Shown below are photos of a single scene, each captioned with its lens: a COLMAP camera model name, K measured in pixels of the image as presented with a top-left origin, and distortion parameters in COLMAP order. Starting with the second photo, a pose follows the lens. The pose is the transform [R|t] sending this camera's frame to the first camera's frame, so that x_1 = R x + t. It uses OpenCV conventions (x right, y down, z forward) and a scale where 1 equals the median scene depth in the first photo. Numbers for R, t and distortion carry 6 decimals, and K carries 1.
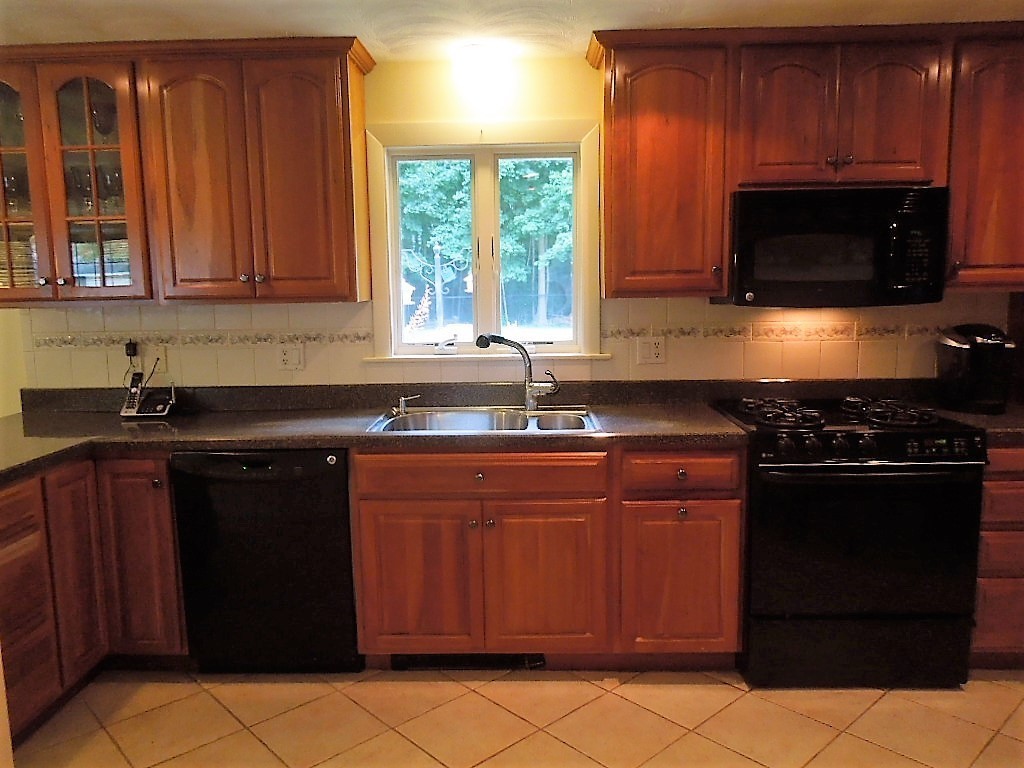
lens RADIAL K [[774.7, 0, 515.8], [0, 774.7, 384.1], [0, 0, 1]] dist [-0.006451, -0.001463]
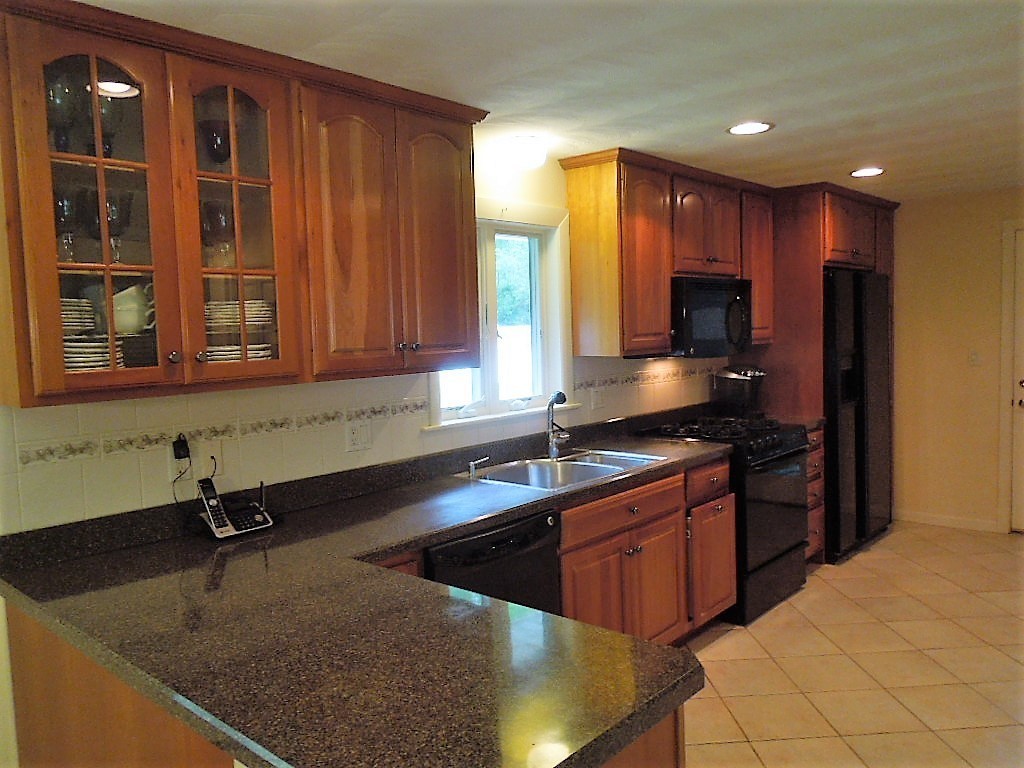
lens RADIAL K [[792.1, 0, 512.0], [0, 792.1, 384.0], [0, 0, 1]] dist [0.004771, 0.002676]
pose [[0.641794, -0.058743, 0.764624, -0.967182], [0.120243, 0.992438, -0.024682, -0.055546], [-0.757392, 0.107781, 0.644004, 0.316895]]
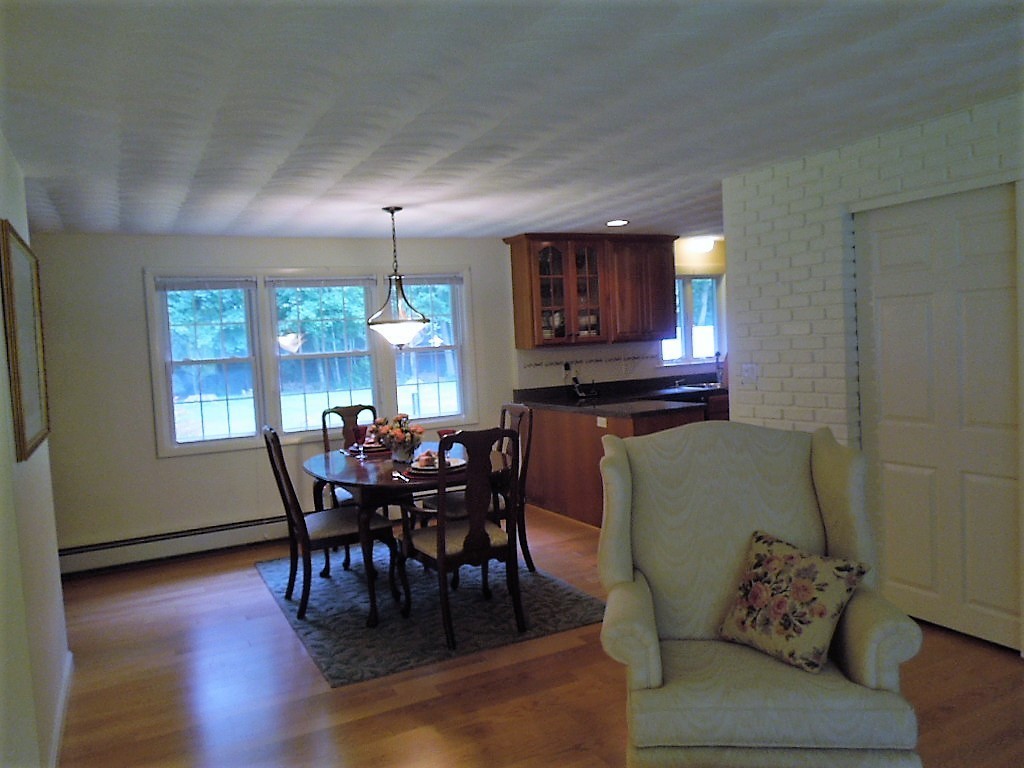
lens RADIAL K [[774.7, 0, 515.8], [0, 774.7, 384.1], [0, 0, 1]] dist [-0.006451, -0.001463]
pose [[0.865487, -0.054759, 0.497930, -1.874019], [0.099326, 0.993031, -0.063438, 0.135923], [-0.490986, 0.104362, 0.864894, -0.840589]]
